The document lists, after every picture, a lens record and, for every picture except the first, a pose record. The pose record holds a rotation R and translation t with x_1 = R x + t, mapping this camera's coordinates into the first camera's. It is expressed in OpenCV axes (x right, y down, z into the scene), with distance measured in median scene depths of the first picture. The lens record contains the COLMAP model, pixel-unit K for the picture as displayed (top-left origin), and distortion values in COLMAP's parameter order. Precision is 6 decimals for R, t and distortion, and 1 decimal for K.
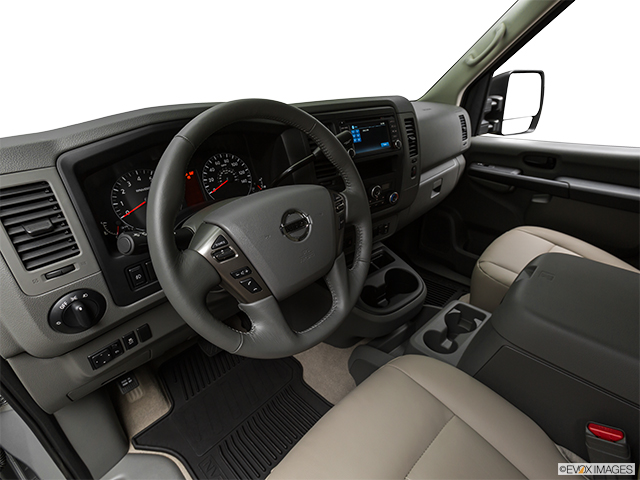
lens RADIAL K [[312.4, 0, 320.0], [0, 312.4, 240.0], [0, 0, 1]] dist [-0.005745, -0.000051]
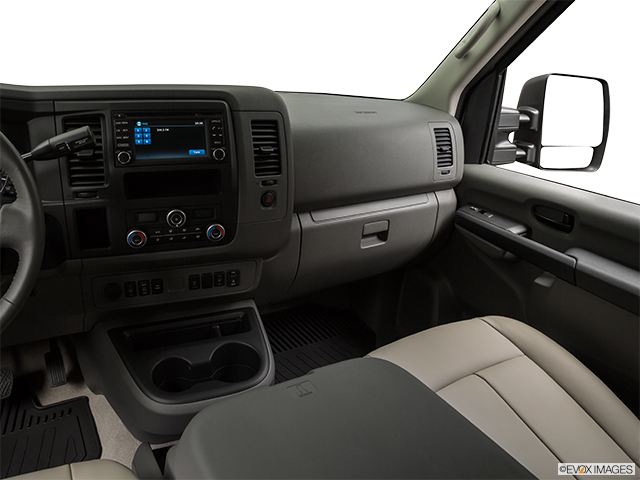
lens RADIAL K [[494.9, 0, 321.7], [0, 494.9, 235.7], [0, 0, 1]] dist [-0.122000, 0.054830]
pose [[0.967985, 0.159139, -0.194114, 0.851468], [-0.180376, 0.978800, -0.097033, -0.086767], [0.174557, 0.128940, 0.976168, 0.027340]]
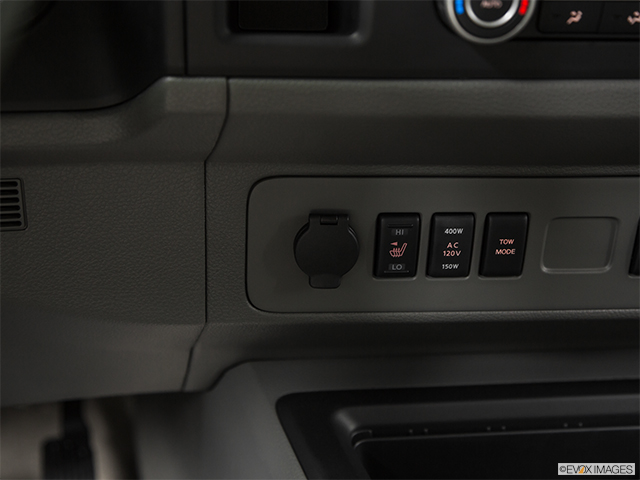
lens RADIAL K [[1036.5, 0, 320.0], [0, 1036.5, 240.0], [0, 0, 1]] dist [0.028238, 0.048164]
pose [[0.857861, 0.259131, -0.443764, 0.337816], [-0.280577, 0.959663, 0.017989, 0.027604], [0.430525, 0.109078, 0.895963, 0.659535]]
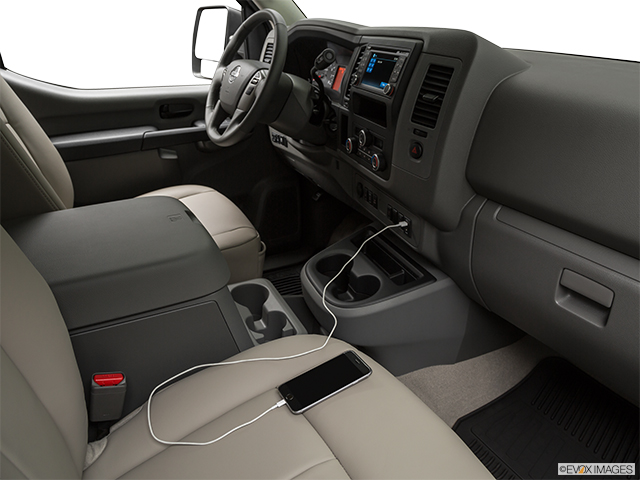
lens RADIAL K [[494.9, 0, 321.7], [0, 494.9, 235.7], [0, 0, 1]] dist [-0.122000, 0.054830]
pose [[-0.288656, 0.406445, -0.866879, 1.702017], [-0.455505, 0.738089, 0.497736, -0.666552], [0.842136, 0.538542, -0.027916, 1.321146]]
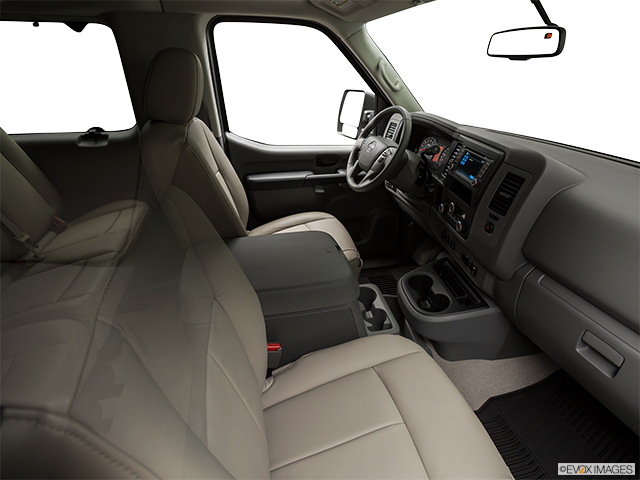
lens RADIAL K [[333.1, 0, 320.0], [0, 333.1, 240.0], [0, 0, 1]] dist [-0.059279, 0.001101]
pose [[-0.533083, 0.402858, -0.743995, 1.769622], [-0.401660, 0.653445, 0.641622, -0.838410], [0.744643, 0.640870, -0.186528, 1.146442]]
